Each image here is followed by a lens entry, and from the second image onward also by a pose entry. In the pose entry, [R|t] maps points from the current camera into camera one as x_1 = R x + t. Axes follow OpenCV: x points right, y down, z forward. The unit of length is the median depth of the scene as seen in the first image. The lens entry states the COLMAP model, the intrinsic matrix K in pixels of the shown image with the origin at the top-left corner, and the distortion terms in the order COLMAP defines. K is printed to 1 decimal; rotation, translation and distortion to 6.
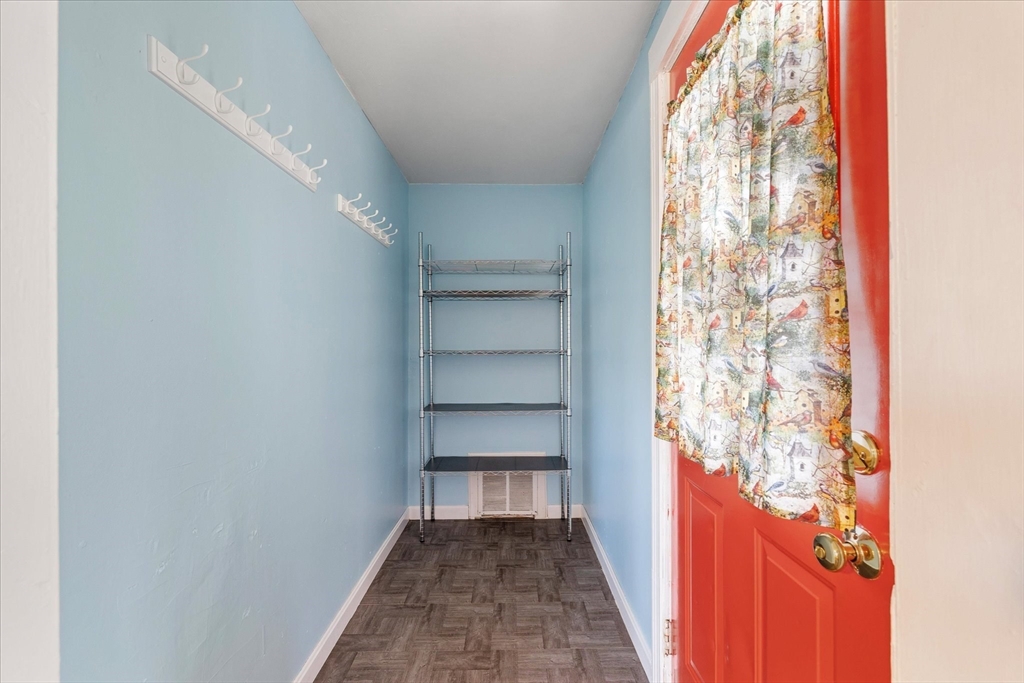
lens RADIAL K [[449.2, 0, 472.9], [0, 449.2, 347.4], [0, 0, 1]] dist [-0.000678, 0.001321]
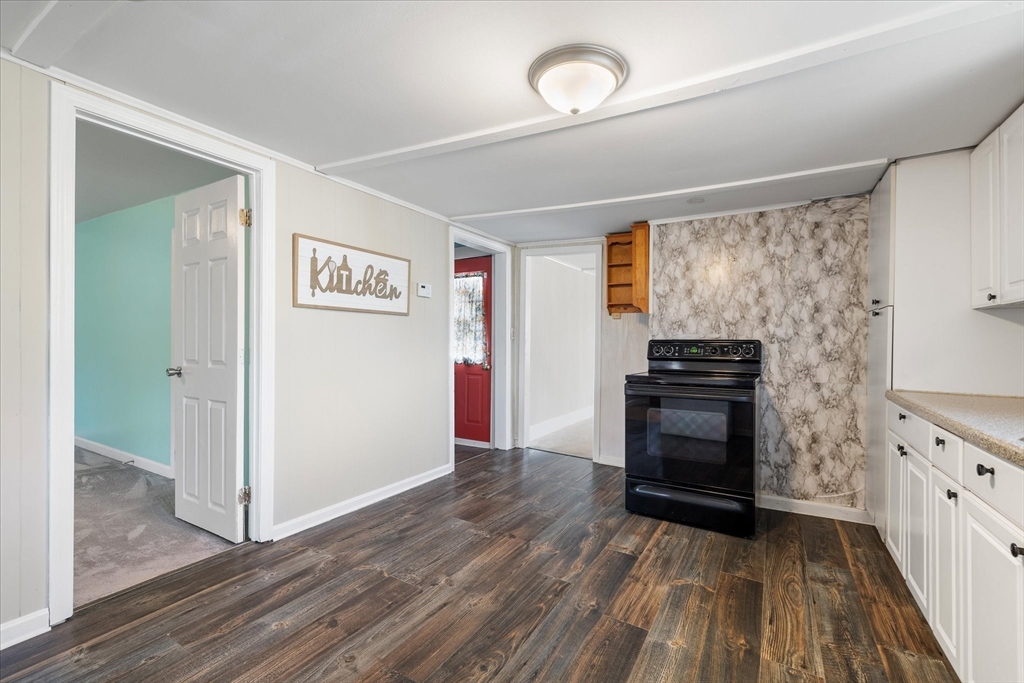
lens RADIAL K [[449.2, 0, 507.7], [0, 449.2, 344.2], [0, 0, 1]] dist [-0.000678, 0.001321]
pose [[0.474575, -0.000420, 0.880215, -4.499434], [-0.012277, 0.999899, 0.007096, 0.018002], [-0.880130, -0.014174, 0.474522, -2.305450]]
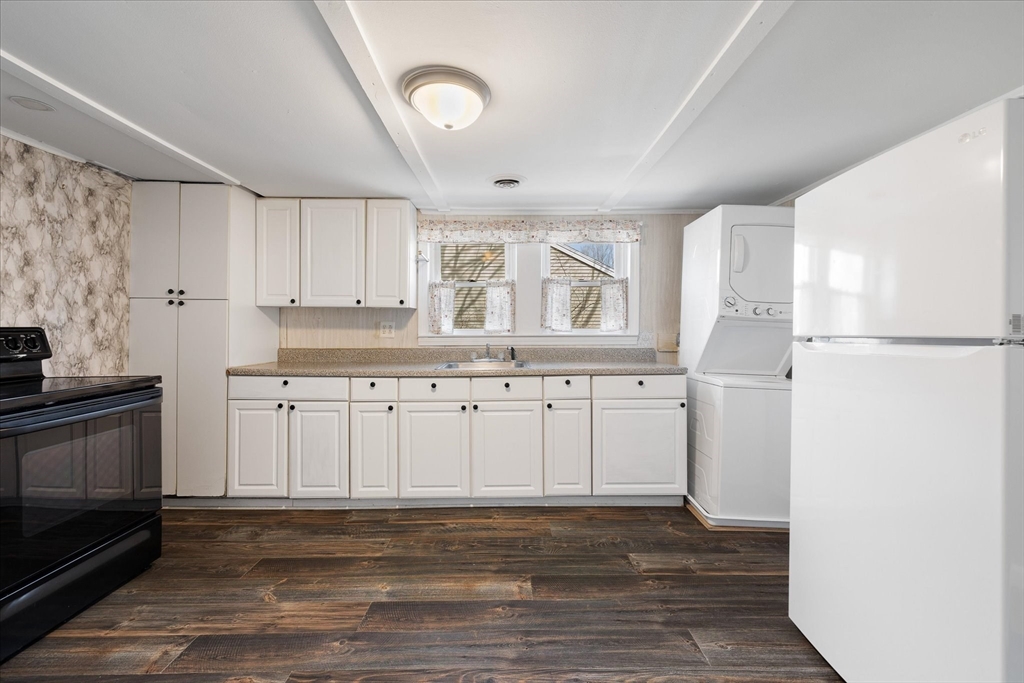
lens RADIAL K [[436.8, 0, 517.8], [0, 436.8, 325.6], [0, 0, 1]] dist [0.000889, -0.000035]
pose [[-0.997491, -0.002949, -0.070725, -2.801466], [-0.002631, 0.999986, -0.004594, -0.023716], [0.070738, -0.004396, -0.997485, 0.533984]]
